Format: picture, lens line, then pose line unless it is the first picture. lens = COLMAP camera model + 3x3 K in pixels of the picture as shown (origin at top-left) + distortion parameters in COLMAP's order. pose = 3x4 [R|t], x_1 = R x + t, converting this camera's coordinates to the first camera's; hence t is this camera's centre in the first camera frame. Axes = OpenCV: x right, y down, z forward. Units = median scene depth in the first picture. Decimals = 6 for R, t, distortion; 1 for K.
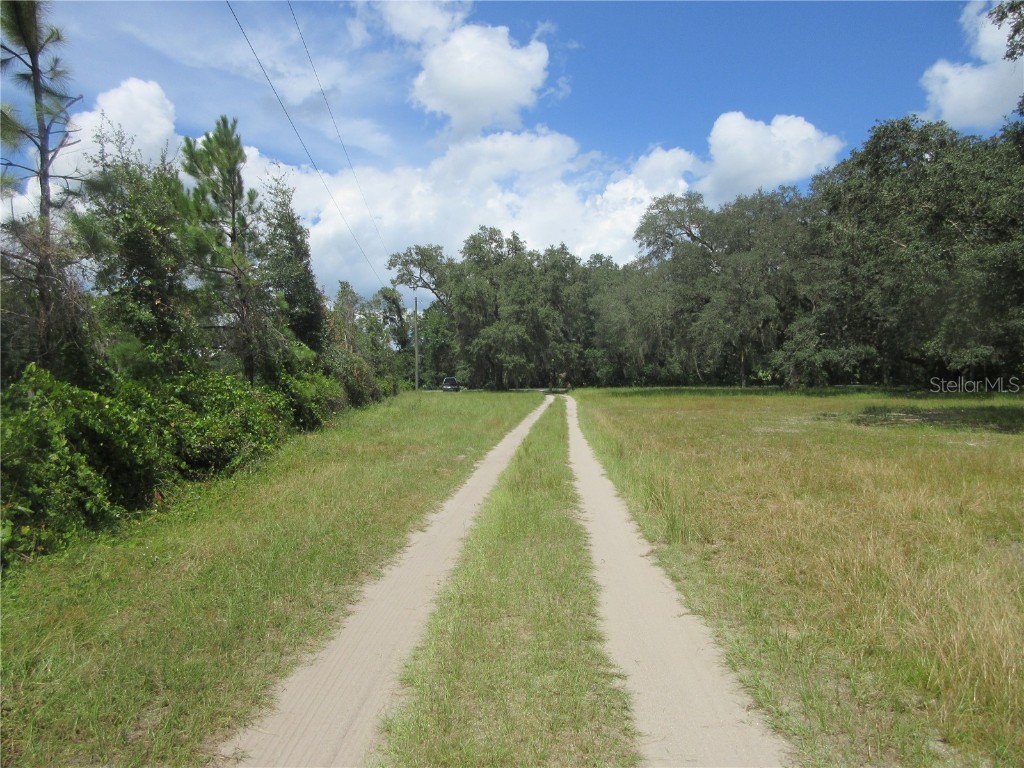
lens RADIAL K [[744.9, 0, 512.0], [0, 744.9, 384.0], [0, 0, 1]] dist [-0.005359, -0.002166]
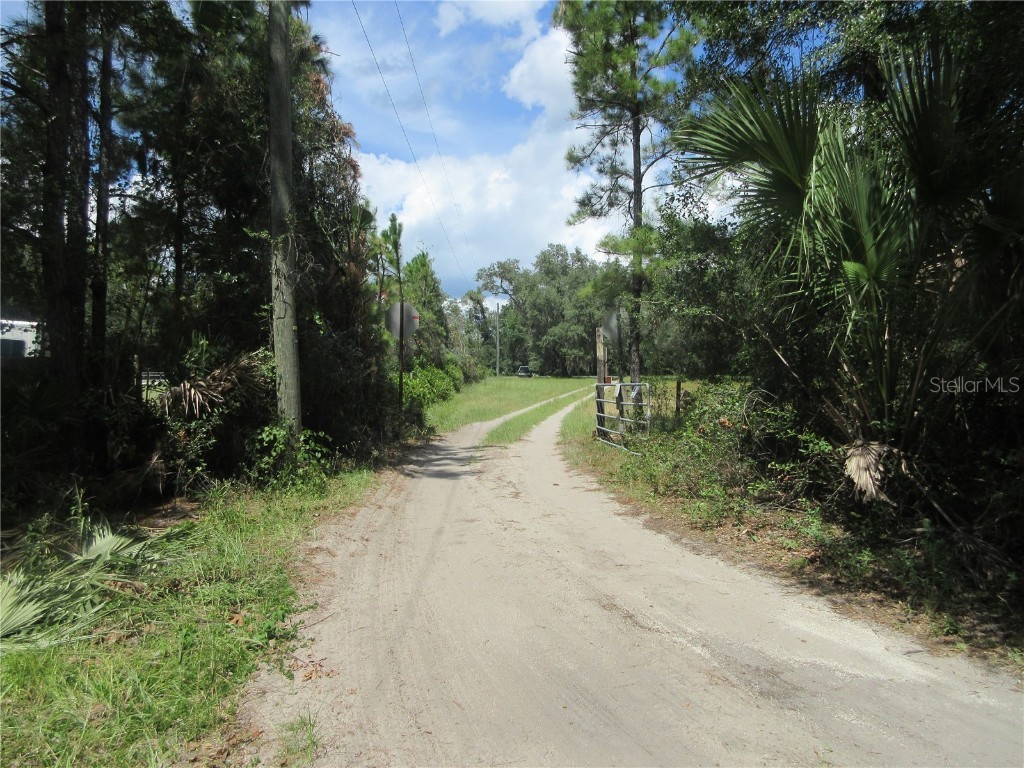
lens RADIAL K [[744.9, 0, 512.0], [0, 744.9, 384.0], [0, 0, 1]] dist [-0.005359, -0.002166]
pose [[0.995037, 0.008879, -0.099113, 0.020813], [-0.007229, 0.999829, 0.016996, -0.000012], [0.099247, -0.016195, 0.994931, -0.249700]]
